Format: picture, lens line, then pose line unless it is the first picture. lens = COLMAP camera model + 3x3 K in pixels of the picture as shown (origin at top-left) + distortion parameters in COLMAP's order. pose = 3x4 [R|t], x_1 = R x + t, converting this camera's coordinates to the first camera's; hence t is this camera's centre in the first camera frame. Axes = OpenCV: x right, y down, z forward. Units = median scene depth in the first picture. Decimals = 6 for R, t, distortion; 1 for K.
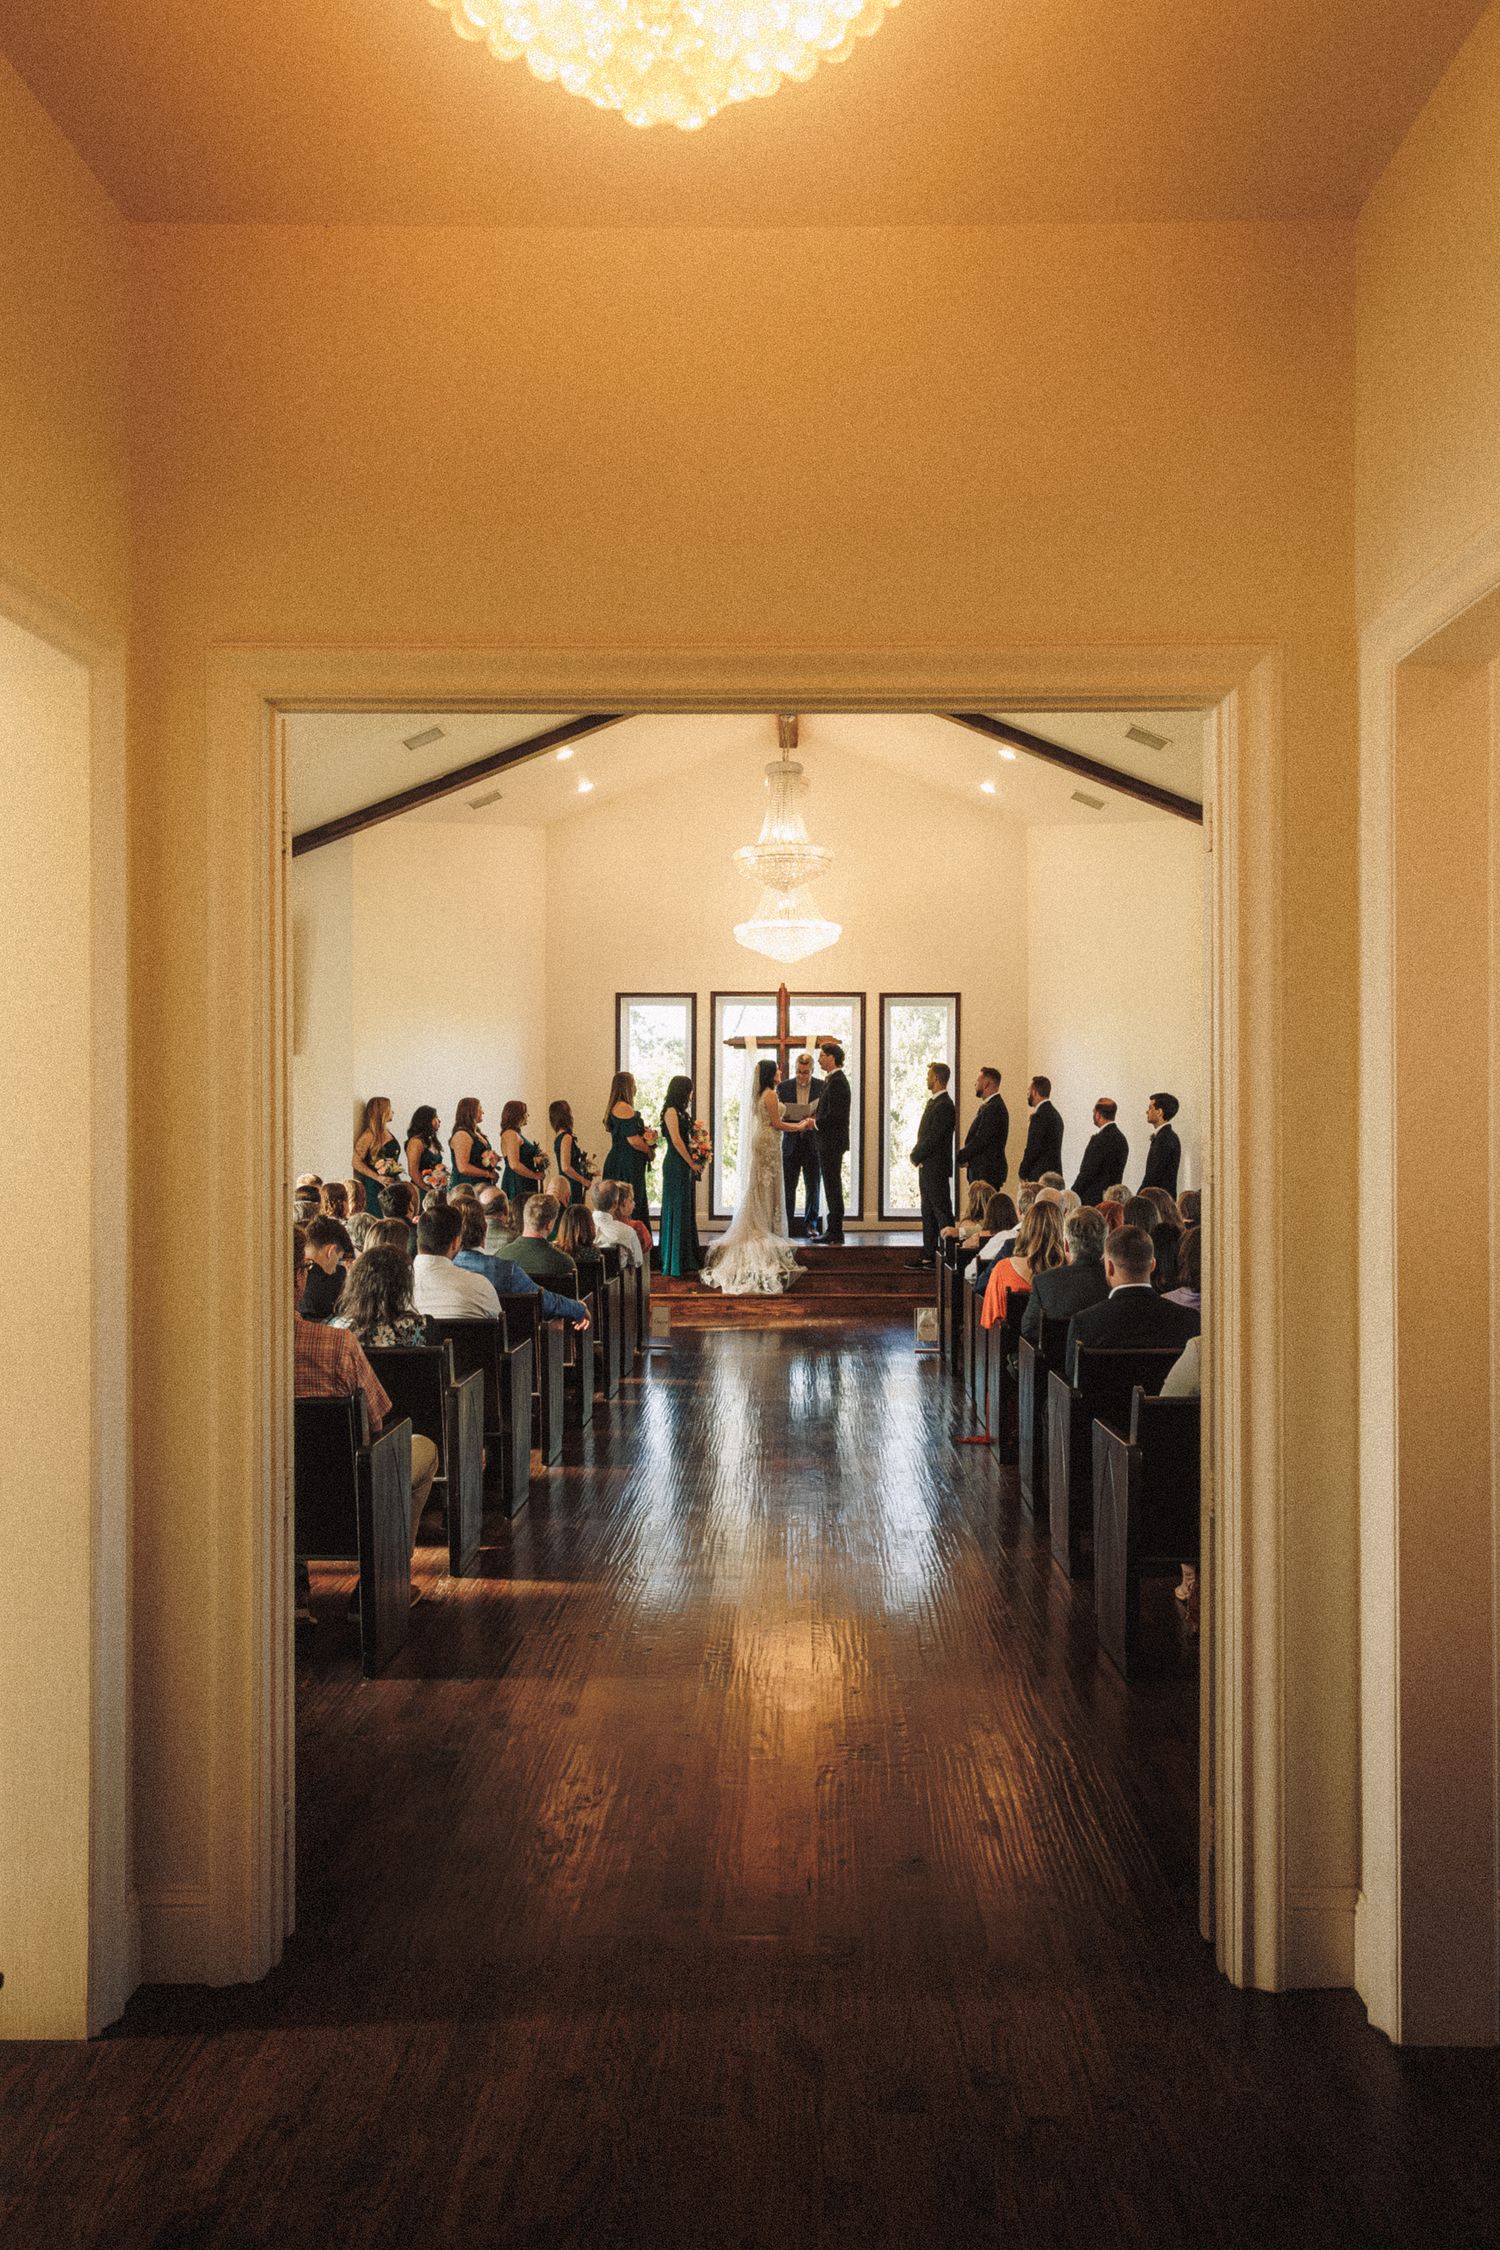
lens RADIAL K [[1698.8, 0, 799.7], [0, 1698.8, 1135.2], [0, 0, 1]] dist [0.004975, 0.000330]
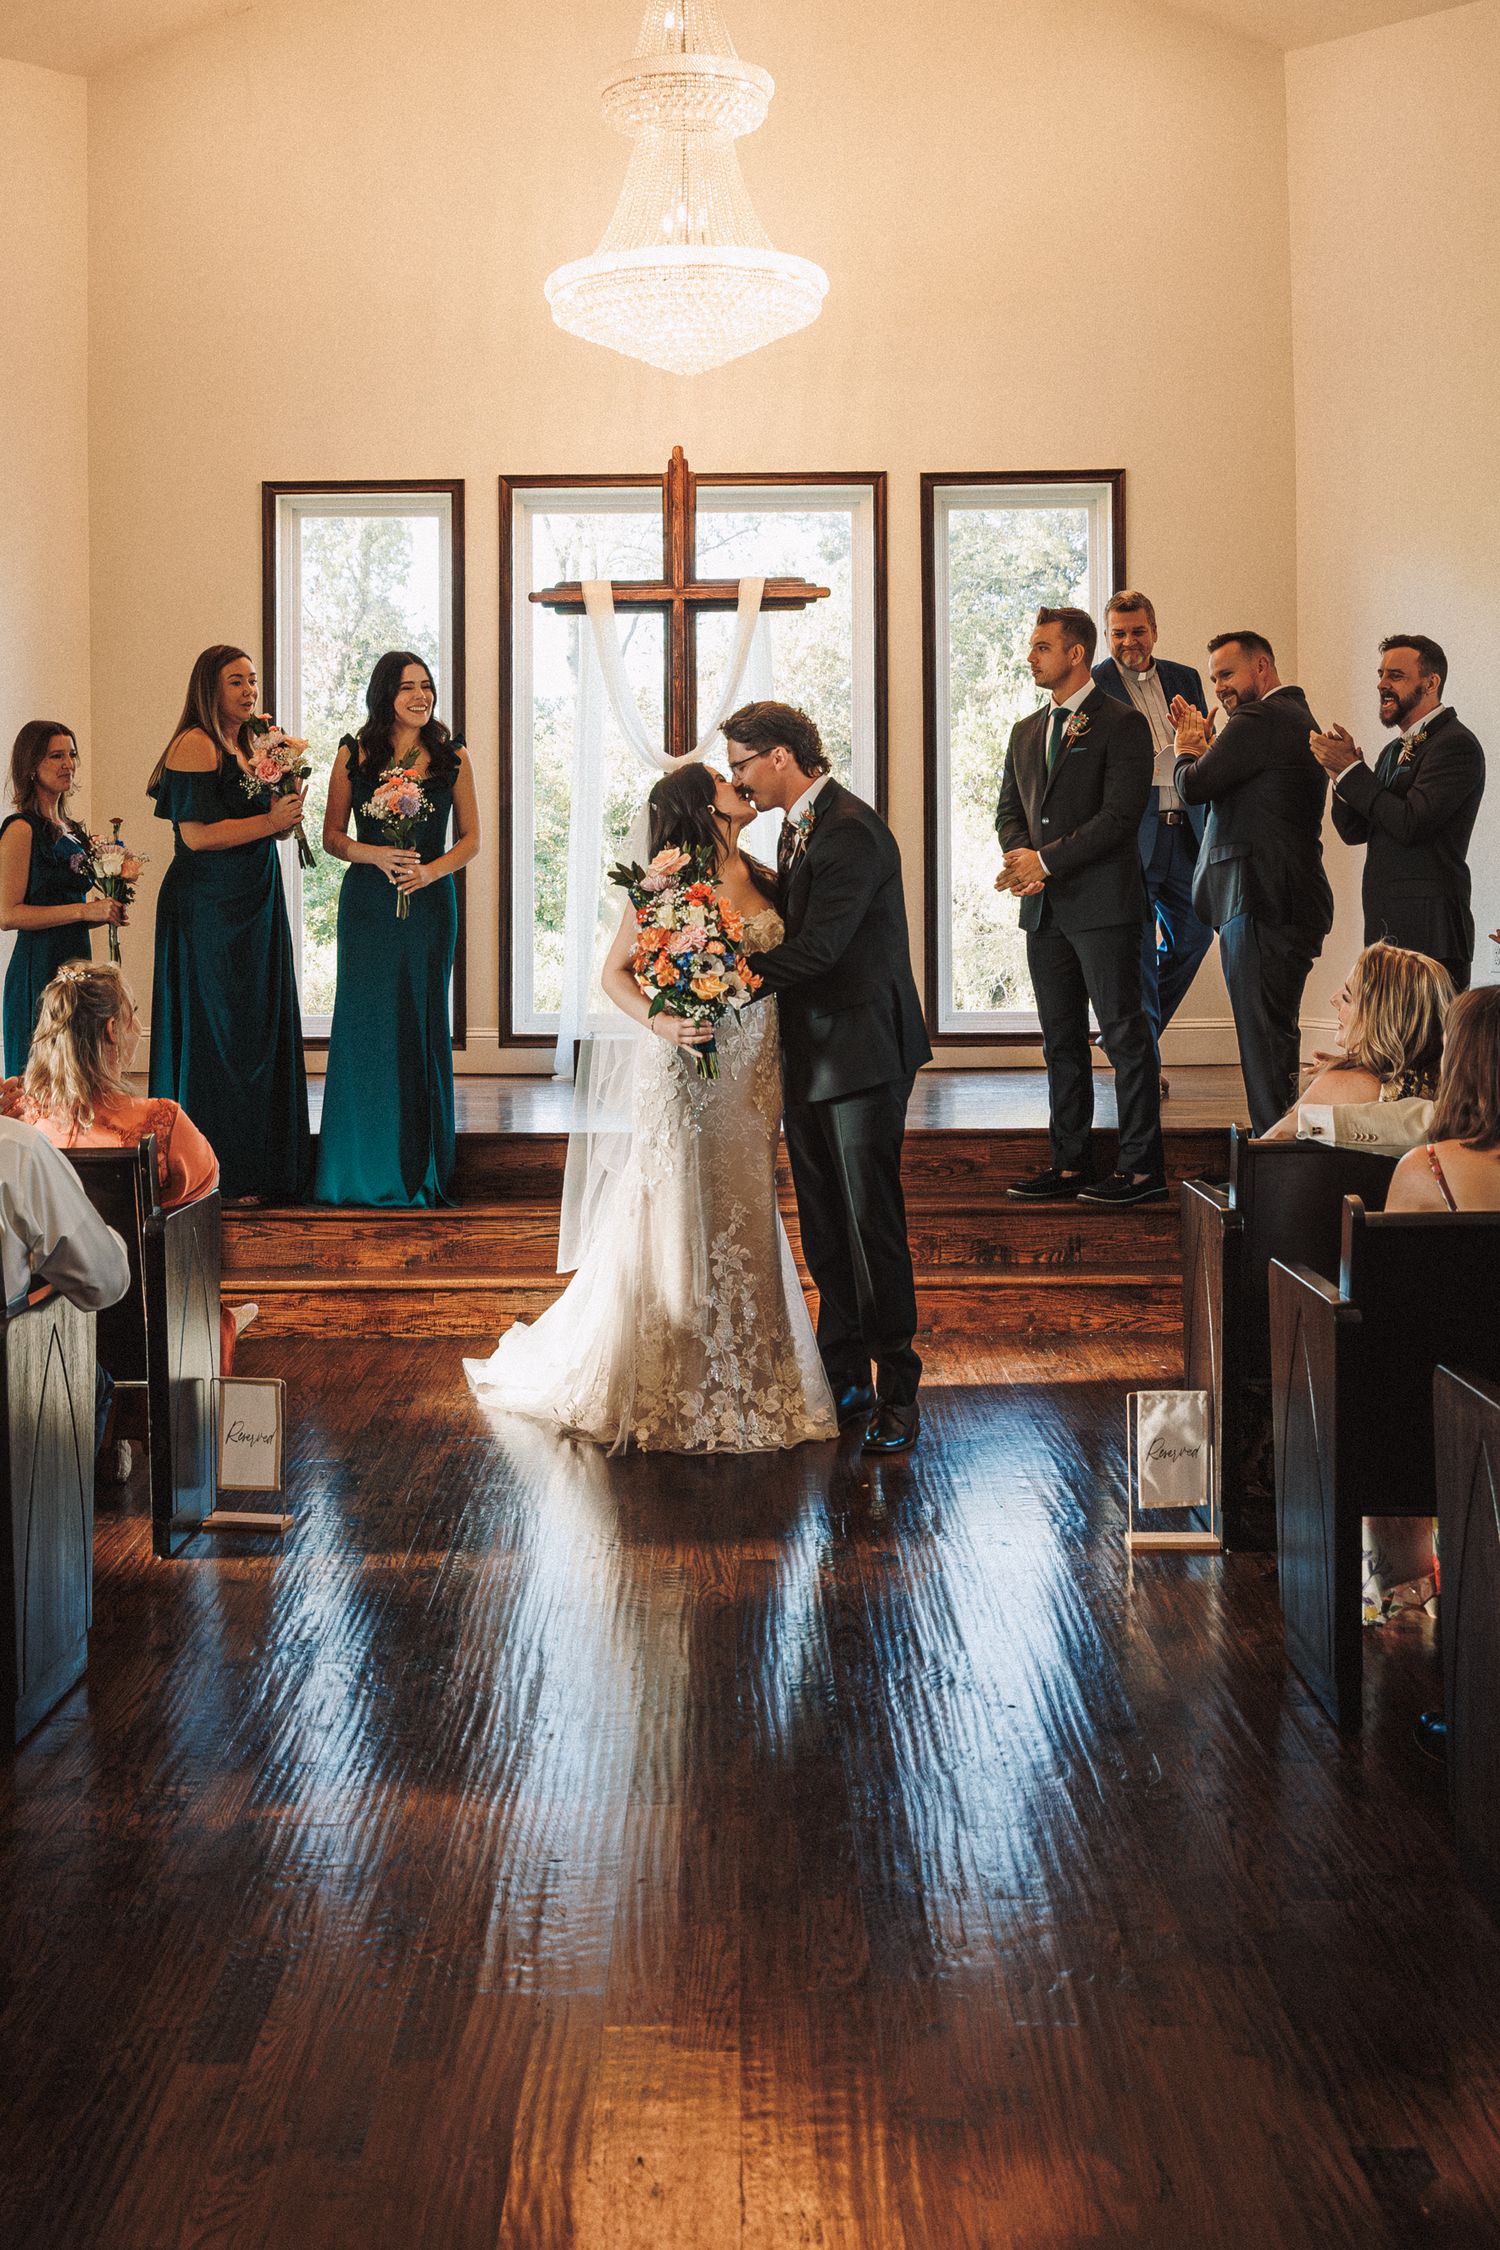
lens RADIAL K [[2526.1, 0, 680.0], [0, 2526.1, 832.7], [0, 0, 1]] dist [0.002574, 0.013544]
pose [[0.999738, -0.010619, -0.020272, 0.001614], [0.010244, 0.999776, -0.018544, 0.011994], [0.020465, 0.018331, 0.999623, 0.437321]]
